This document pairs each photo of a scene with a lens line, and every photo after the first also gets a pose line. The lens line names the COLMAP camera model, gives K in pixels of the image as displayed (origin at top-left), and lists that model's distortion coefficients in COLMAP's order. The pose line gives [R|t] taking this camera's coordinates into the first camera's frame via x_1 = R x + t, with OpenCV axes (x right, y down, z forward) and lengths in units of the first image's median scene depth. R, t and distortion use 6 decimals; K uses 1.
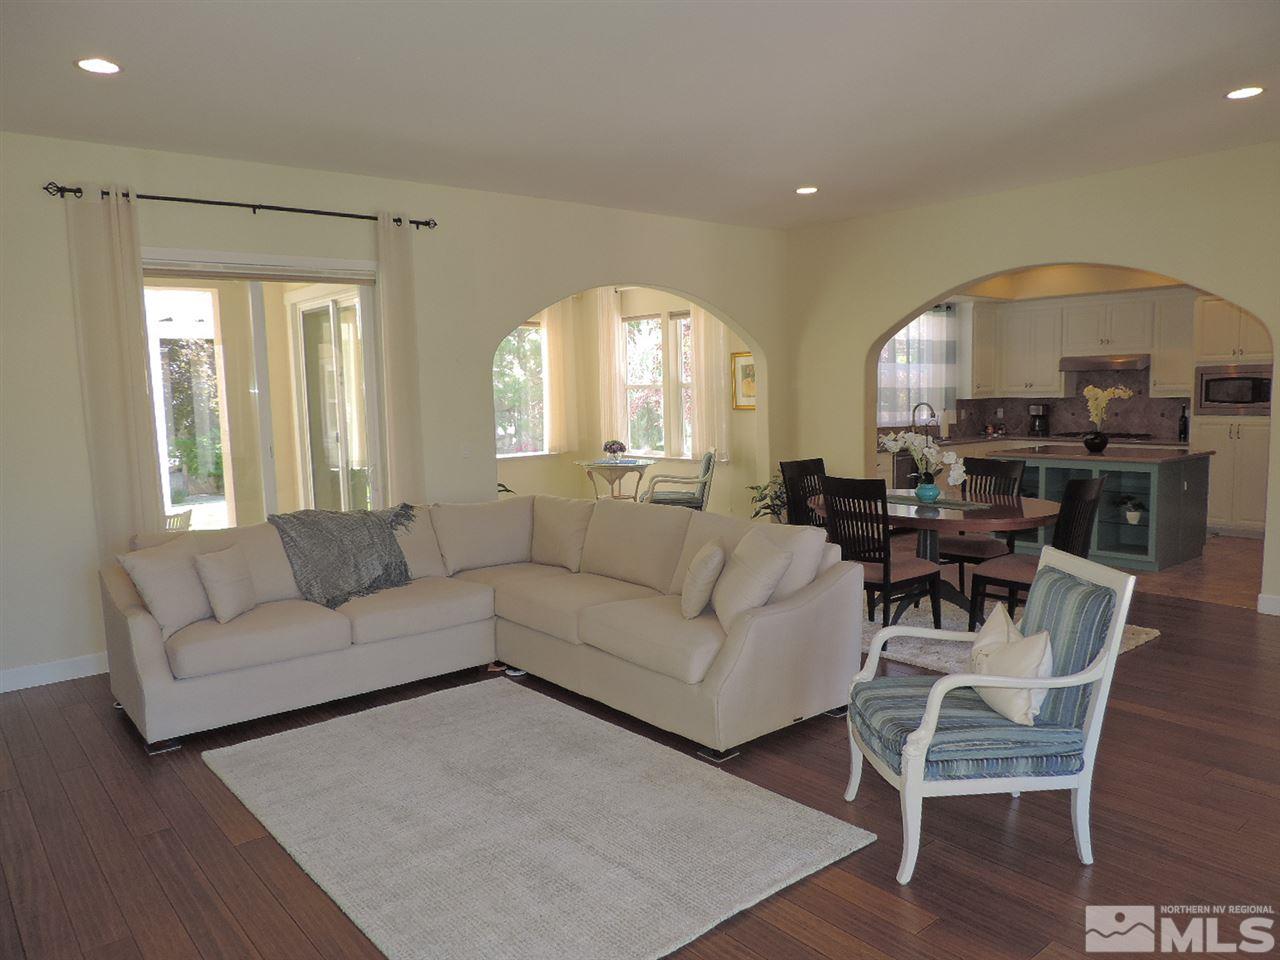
lens RADIAL K [[916.2, 0, 638.2], [0, 916.2, 488.6], [0, 0, 1]] dist [-0.009456, 0.002478]
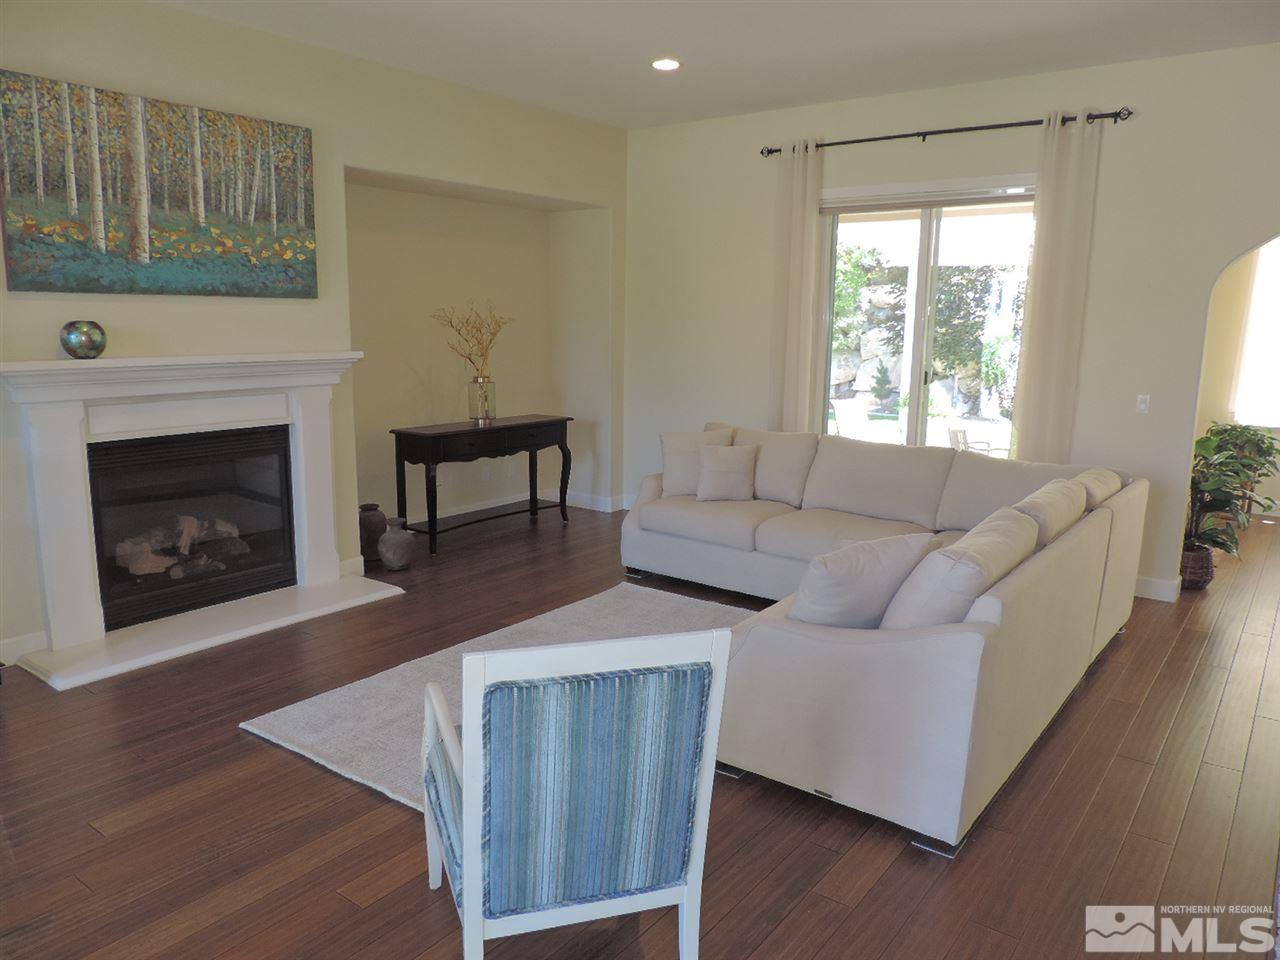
lens RADIAL K [[916.2, 0, 641.1], [0, 916.2, 473.3], [0, 0, 1]] dist [-0.009456, 0.002478]
pose [[0.242259, 0.197807, -0.949833, 0.623692], [-0.127685, 0.976981, 0.170894, -0.081536], [0.961773, 0.079879, 0.261940, 0.518497]]
